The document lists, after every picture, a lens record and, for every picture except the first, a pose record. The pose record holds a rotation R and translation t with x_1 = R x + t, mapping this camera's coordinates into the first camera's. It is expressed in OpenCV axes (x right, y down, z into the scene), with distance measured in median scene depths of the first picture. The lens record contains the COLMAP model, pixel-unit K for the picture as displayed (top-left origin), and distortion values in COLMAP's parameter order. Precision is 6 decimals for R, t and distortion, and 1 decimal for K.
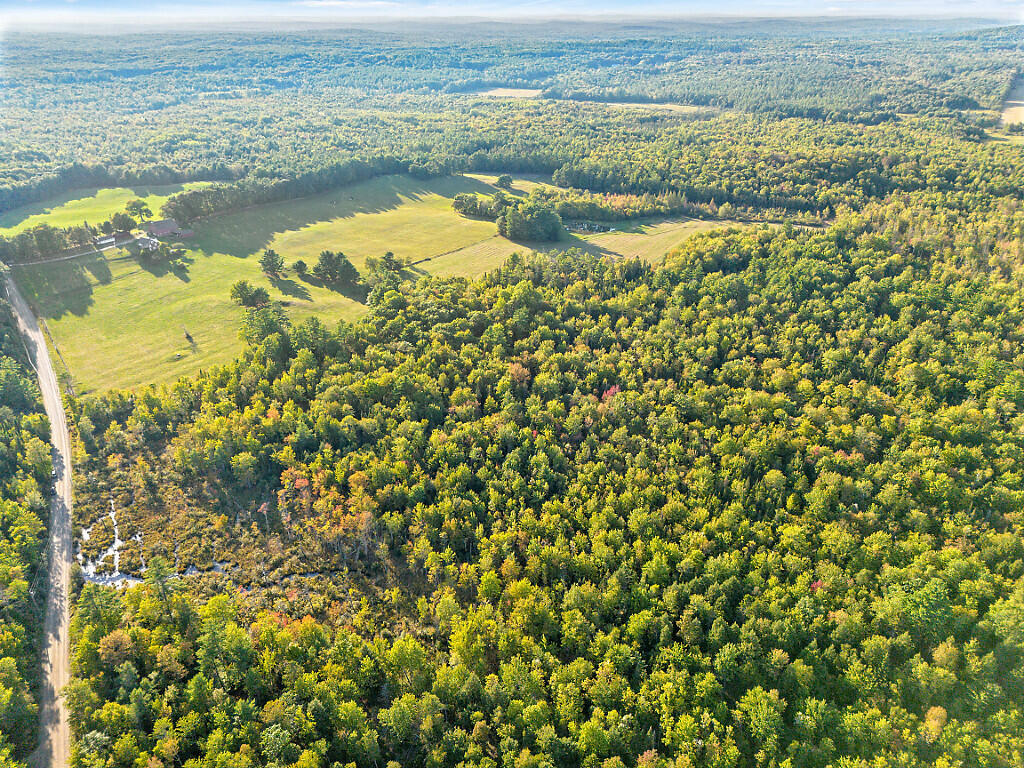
lens RADIAL K [[708.8, 0, 512.3], [0, 708.8, 386.7], [0, 0, 1]] dist [0.045750, -0.029691]
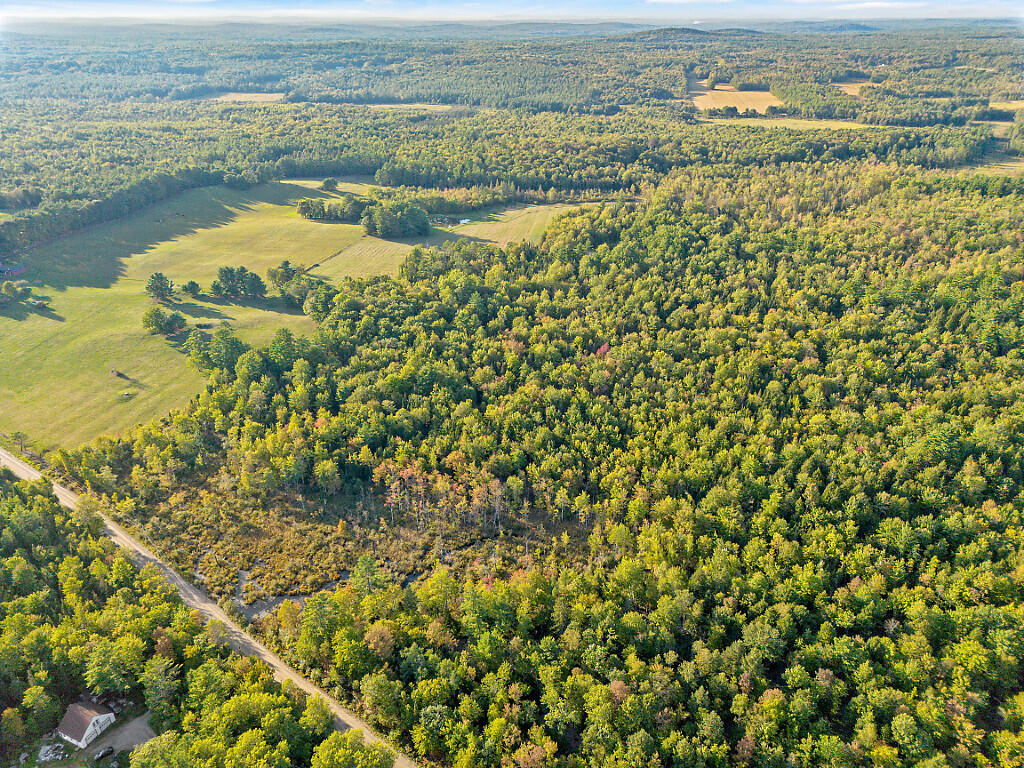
lens RADIAL K [[708.8, 0, 515.0], [0, 708.8, 382.6], [0, 0, 1]] dist [0.045750, -0.029691]
pose [[0.922824, -0.174460, 0.343452, -0.196132], [0.176941, 0.983920, 0.024368, 0.003596], [-0.342181, 0.038283, 0.938854, -0.008448]]
